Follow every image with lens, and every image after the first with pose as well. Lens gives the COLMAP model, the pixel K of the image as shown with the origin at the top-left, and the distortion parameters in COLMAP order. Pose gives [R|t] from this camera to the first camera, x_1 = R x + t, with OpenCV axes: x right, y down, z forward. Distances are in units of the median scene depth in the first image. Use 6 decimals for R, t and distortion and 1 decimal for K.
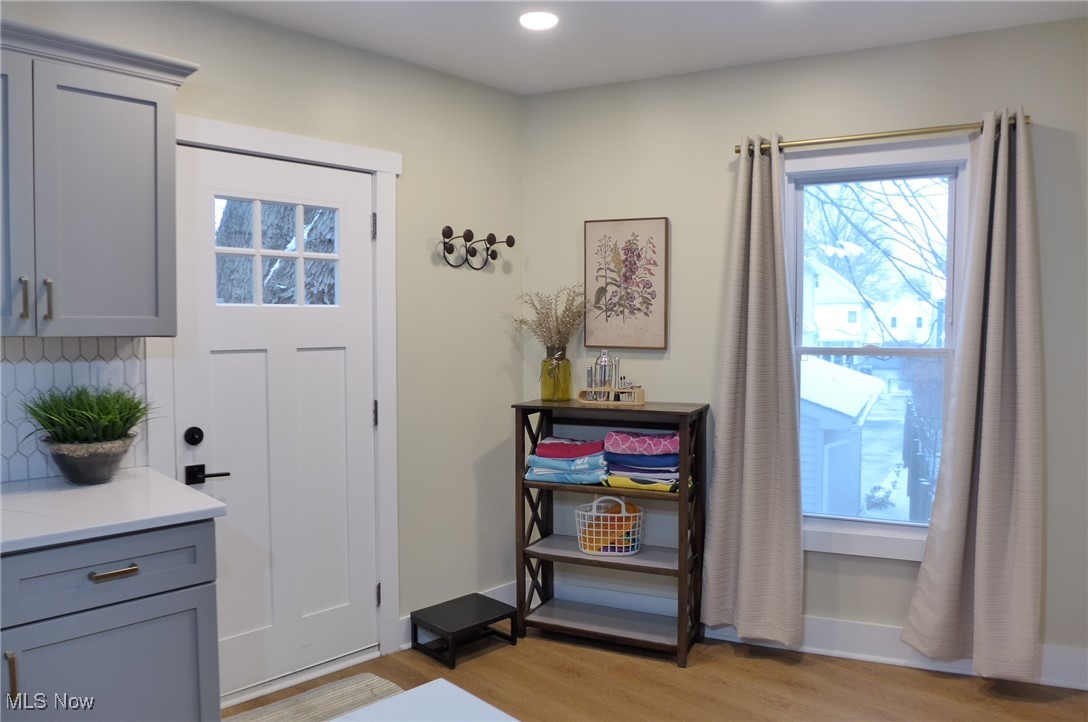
lens RADIAL K [[756.4, 0, 545.5], [0, 756.4, 355.5], [0, 0, 1]] dist [-0.057118, 0.013737]
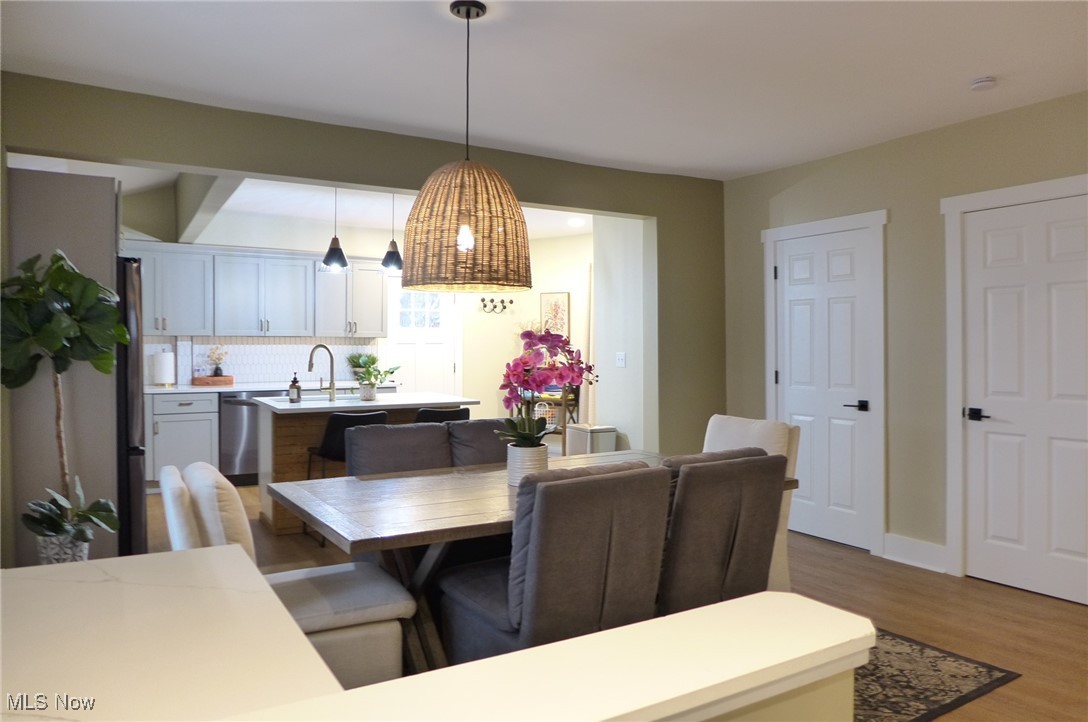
lens RADIAL K [[756.4, 0, 544.1], [0, 756.4, 350.9], [0, 0, 1]] dist [-0.057118, 0.013737]
pose [[0.971235, 0.004461, -0.238083, 0.704309], [-0.011432, 0.999545, -0.027904, 0.085121], [0.237850, 0.029823, 0.970844, -1.498907]]
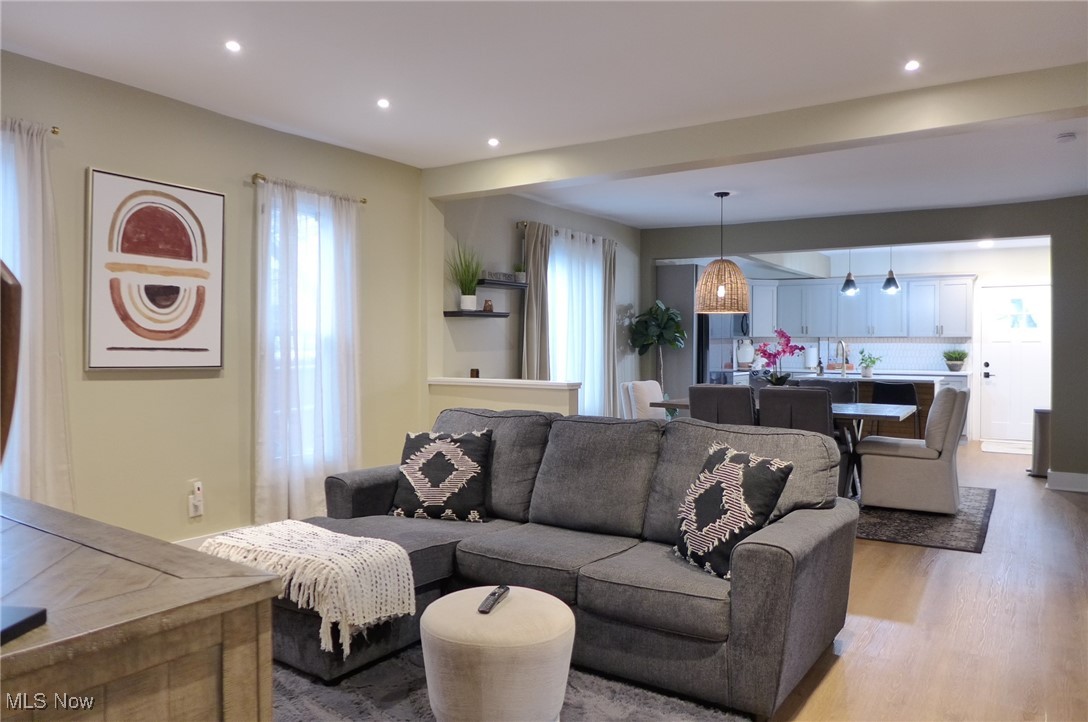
lens RADIAL K [[756.4, 0, 537.8], [0, 756.4, 350.4], [0, 0, 1]] dist [-0.057118, 0.013737]
pose [[0.190978, 0.006913, -0.981570, 2.224629], [-0.045430, 0.998966, -0.001804, 0.117710], [0.980543, 0.044937, 0.191094, -1.554351]]
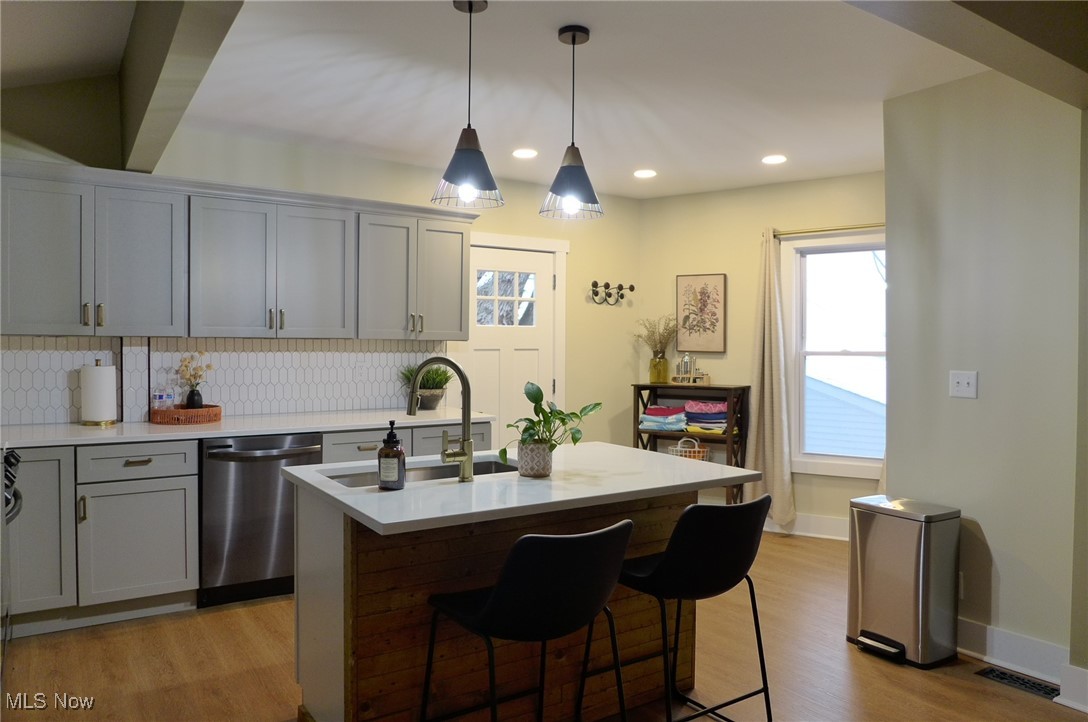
lens RADIAL K [[756.4, 0, 540.2], [0, 756.4, 350.9], [0, 0, 1]] dist [-0.057118, 0.013737]
pose [[0.981767, 0.005994, -0.189996, 0.079497], [-0.012220, 0.999425, -0.031615, 0.047843], [0.189697, 0.033360, 0.981276, -0.742058]]
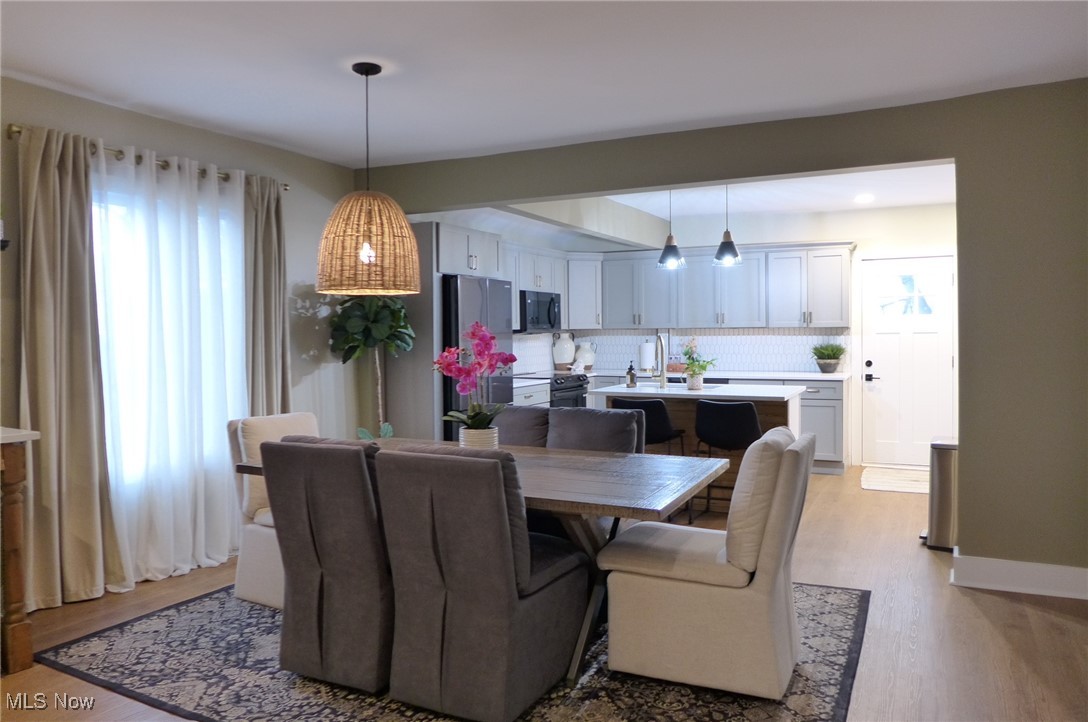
lens RADIAL K [[756.4, 0, 550.3], [0, 756.4, 350.5], [0, 0, 1]] dist [-0.057118, 0.013737]
pose [[0.311598, 0.017642, -0.950050, 1.470547], [-0.030966, 0.999485, 0.008403, 0.058509], [0.949709, 0.026801, 0.311984, -0.815212]]
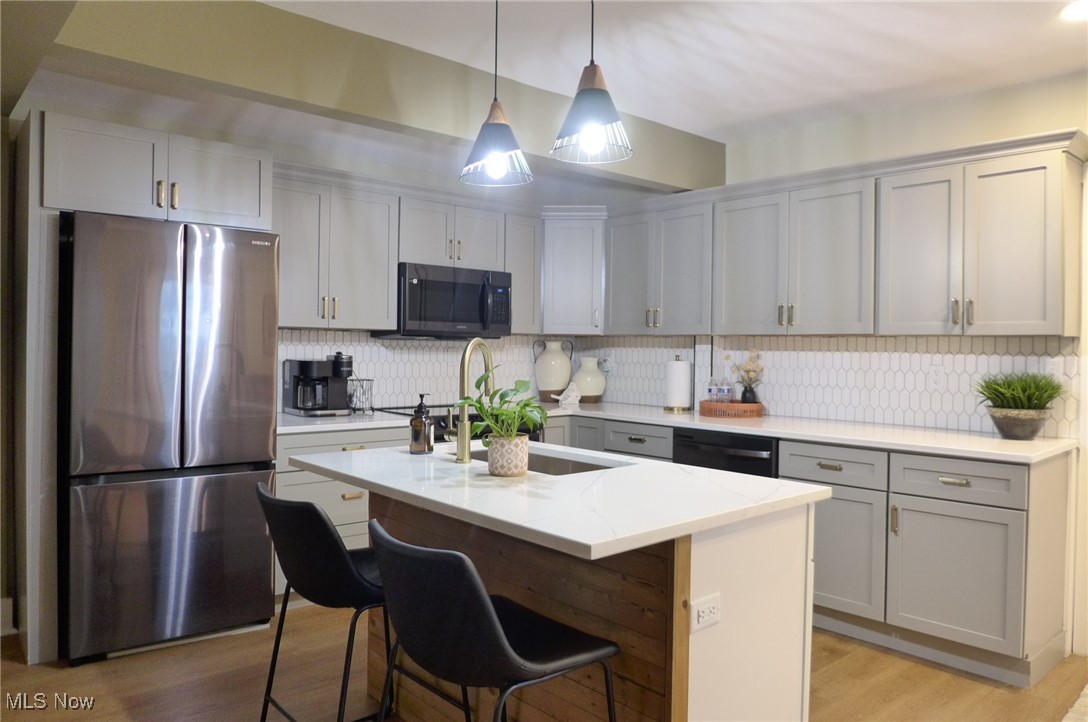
lens RADIAL K [[756.4, 0, 542.3], [0, 756.4, 358.7], [0, 0, 1]] dist [-0.057118, 0.013737]
pose [[-0.063450, 0.007602, -0.997956, 0.606099], [-0.059201, 0.998181, 0.011368, 0.038002], [0.996228, 0.059801, -0.062885, 0.115473]]
